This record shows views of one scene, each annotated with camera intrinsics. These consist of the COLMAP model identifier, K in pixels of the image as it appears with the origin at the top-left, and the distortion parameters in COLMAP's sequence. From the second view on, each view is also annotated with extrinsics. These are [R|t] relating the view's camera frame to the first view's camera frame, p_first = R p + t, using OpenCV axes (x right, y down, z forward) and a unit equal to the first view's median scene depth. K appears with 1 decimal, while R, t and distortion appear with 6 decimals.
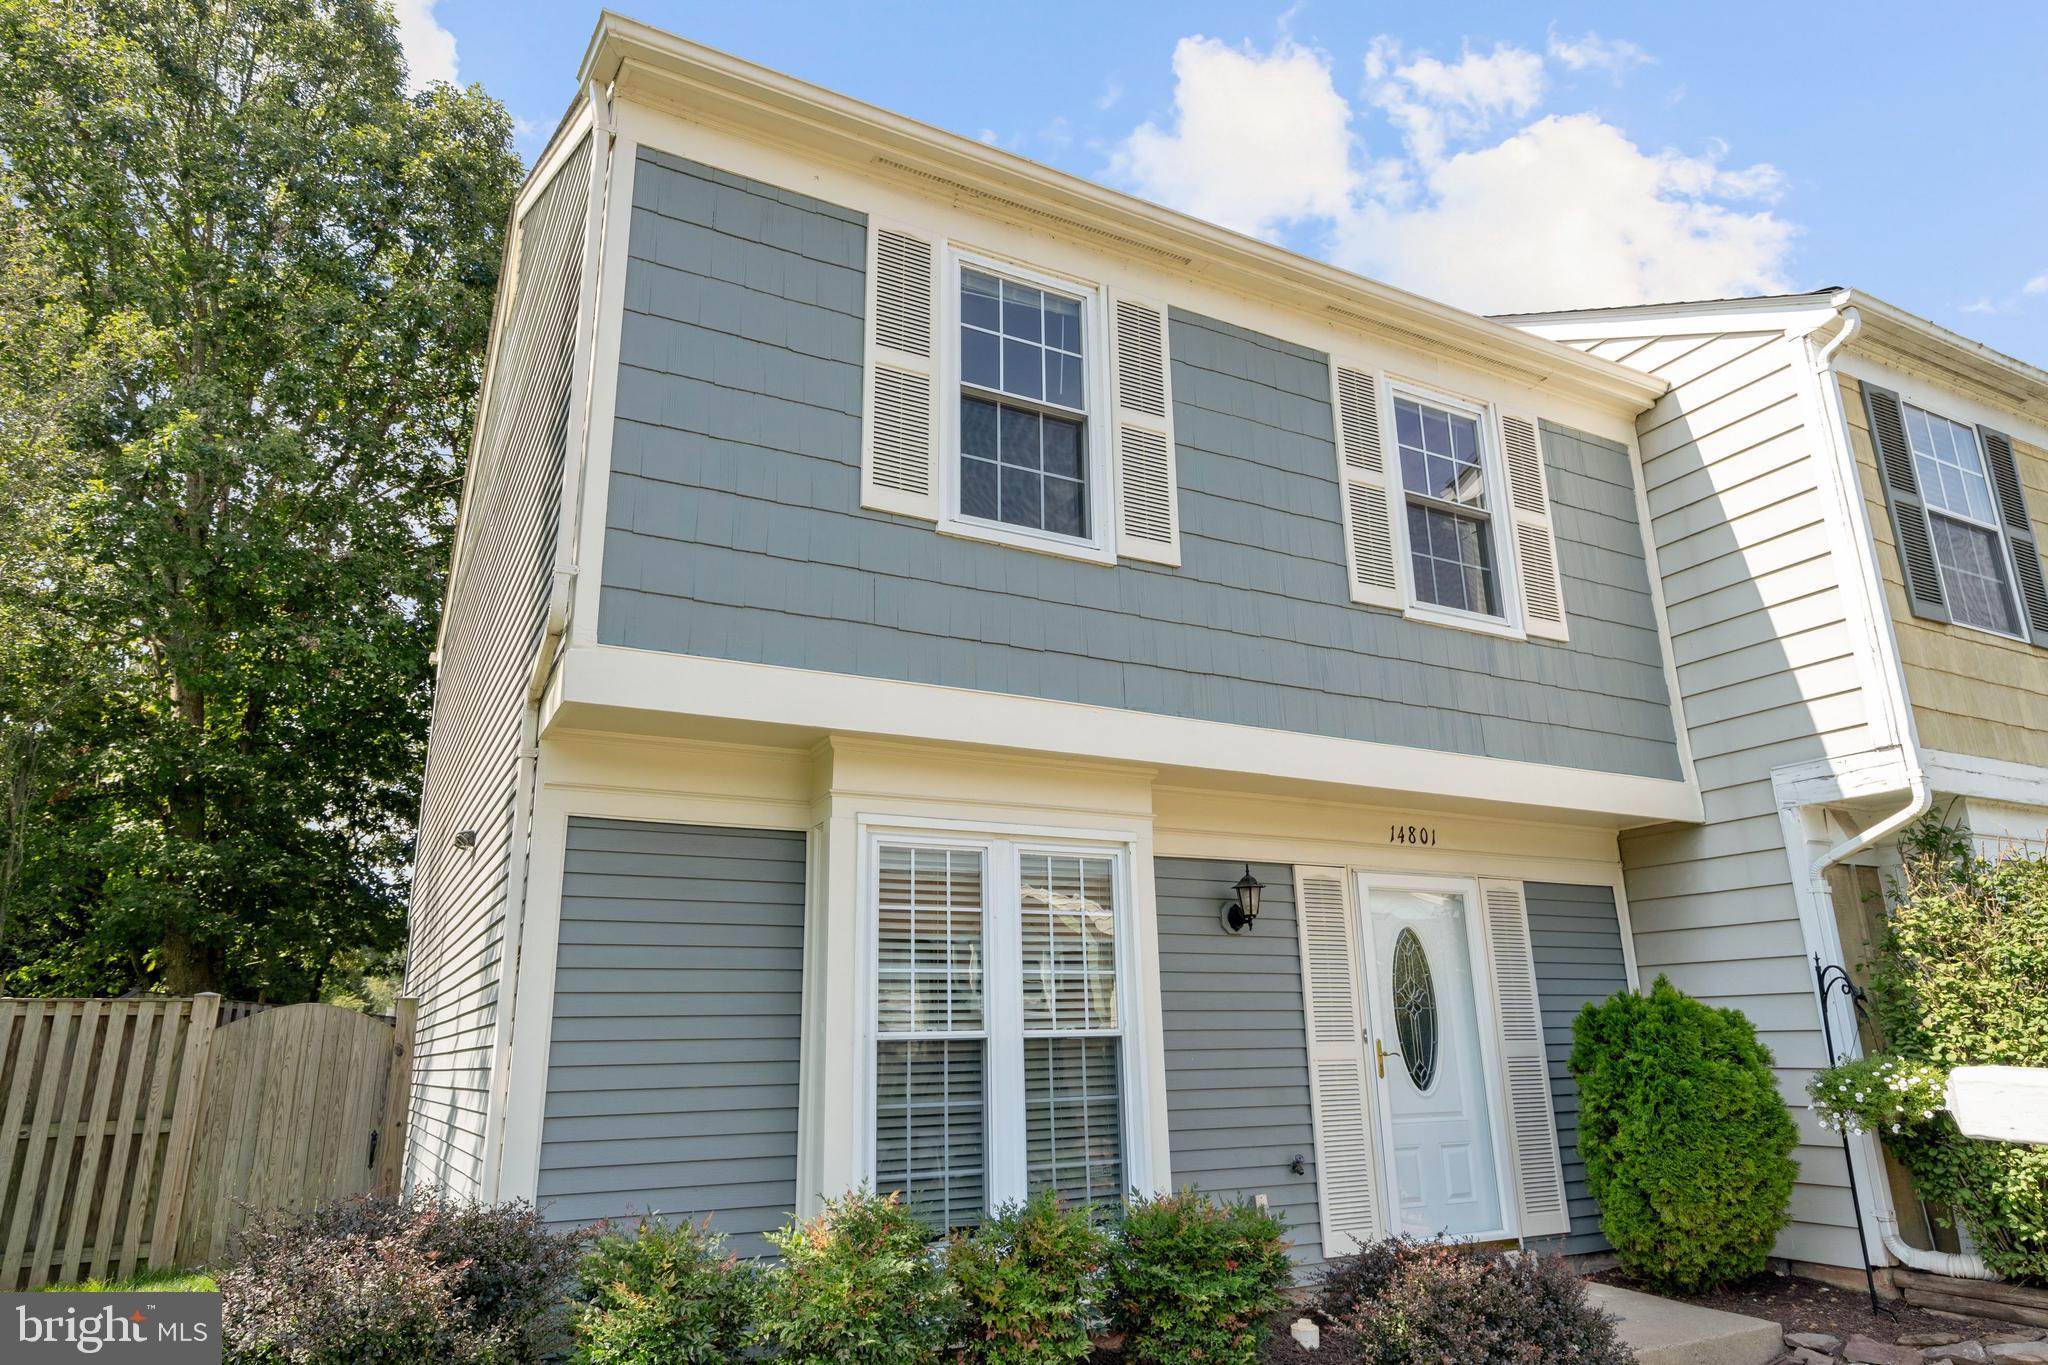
lens RADIAL K [[1265.2, 0, 1024.8], [0, 1265.2, 662.4], [0, 0, 1]] dist [0.000527, -0.000195]
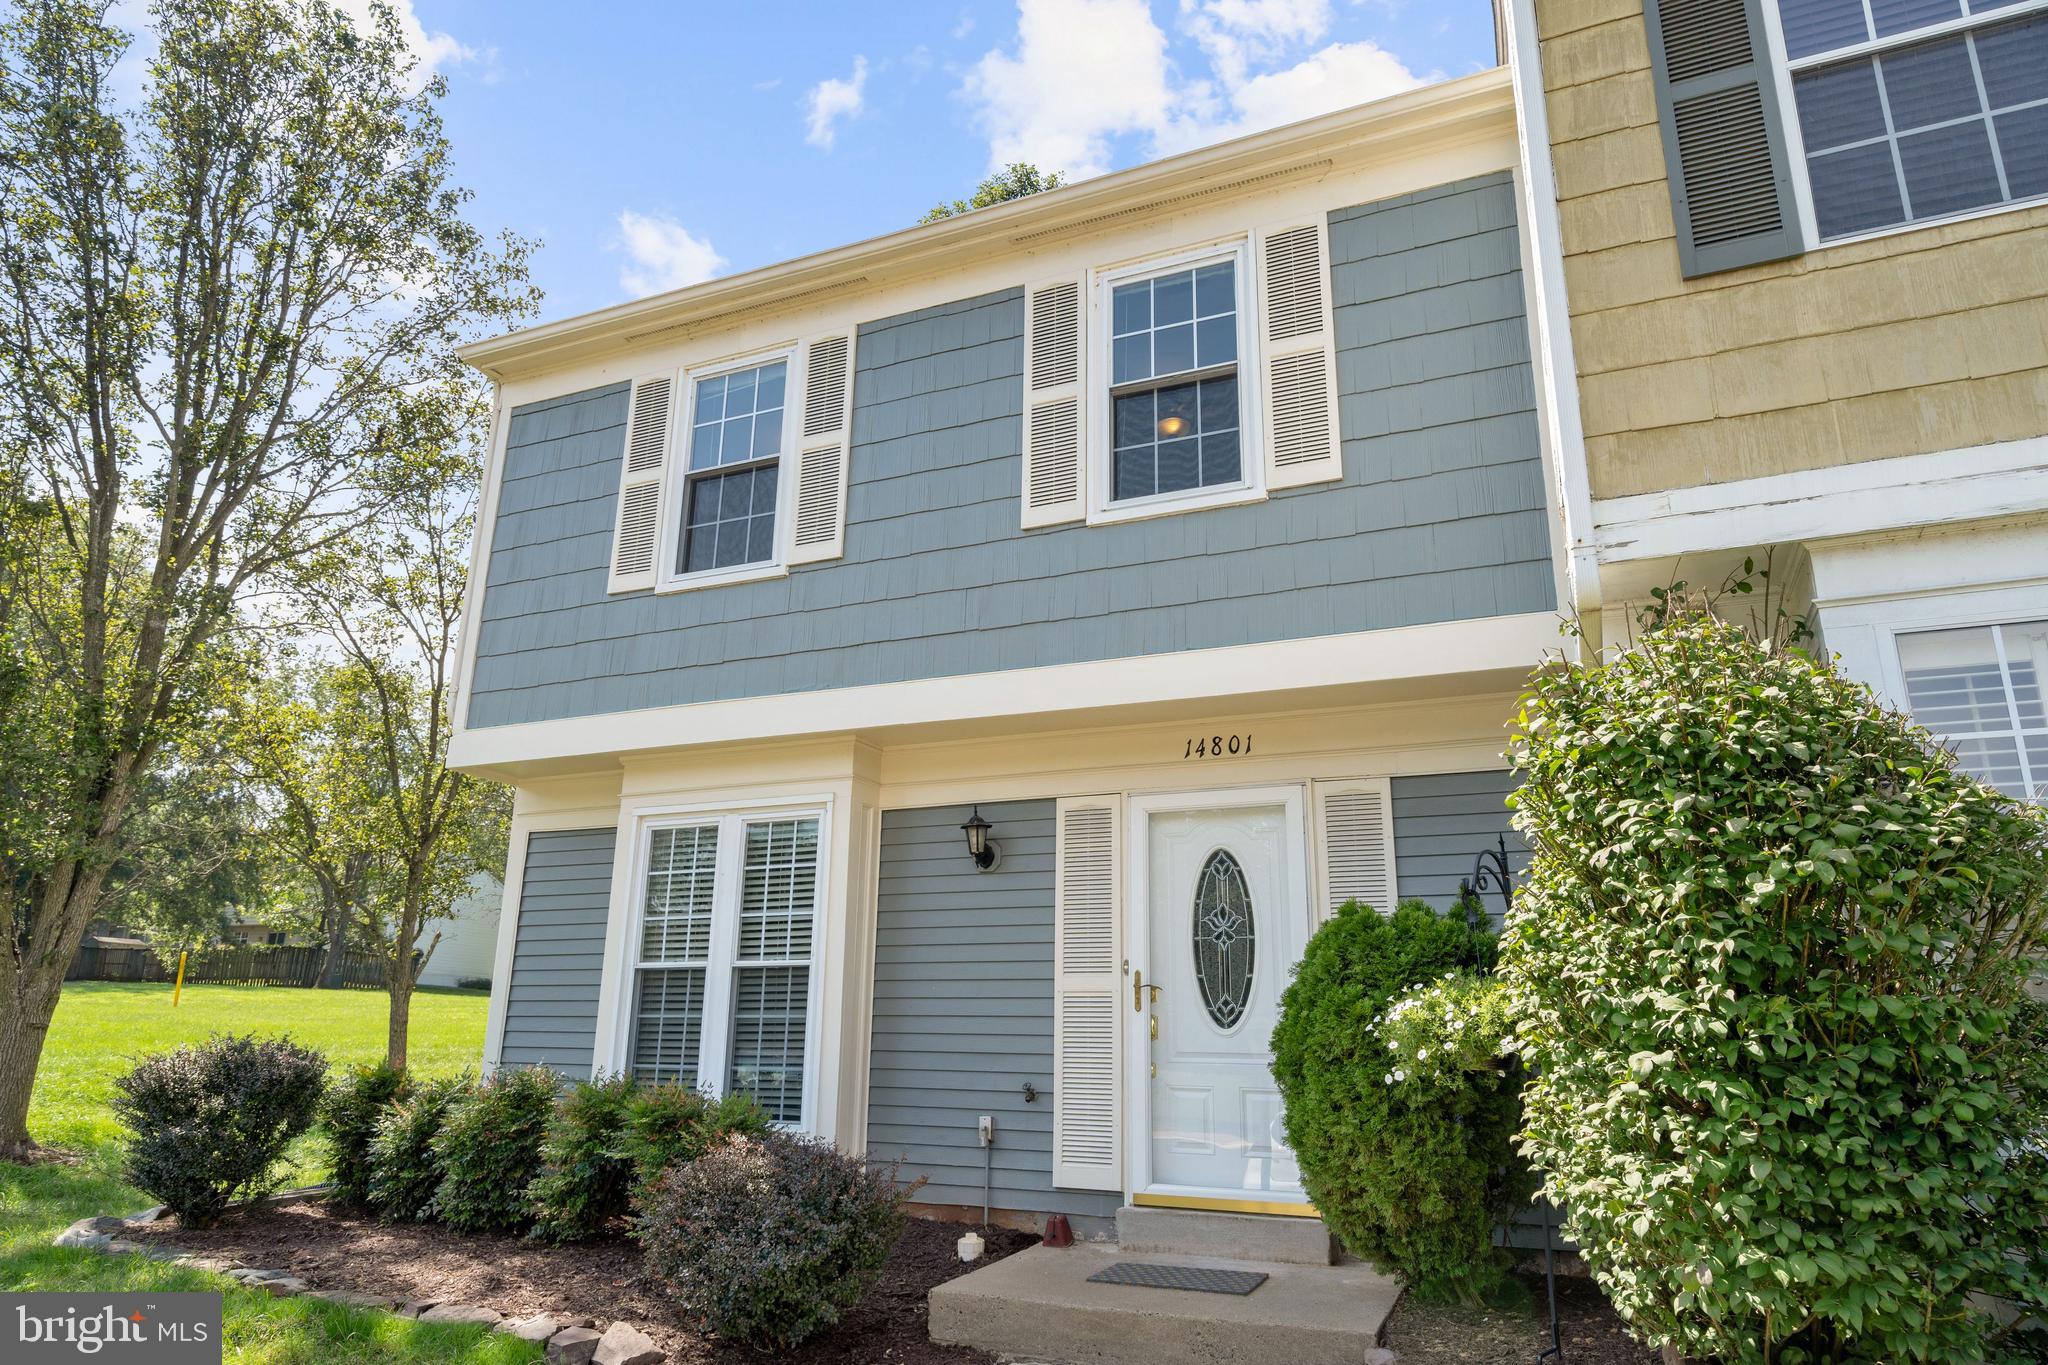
lens RADIAL K [[1029.6, 0, 1024.0], [0, 1029.6, 682.5], [0, 0, 1]] dist [-0.020839, 0.000379]
pose [[0.665520, -0.186335, -0.722747, 0.804128], [0.214216, 0.975282, -0.054188, 0.109443], [0.714979, -0.118761, 0.688985, 0.429404]]
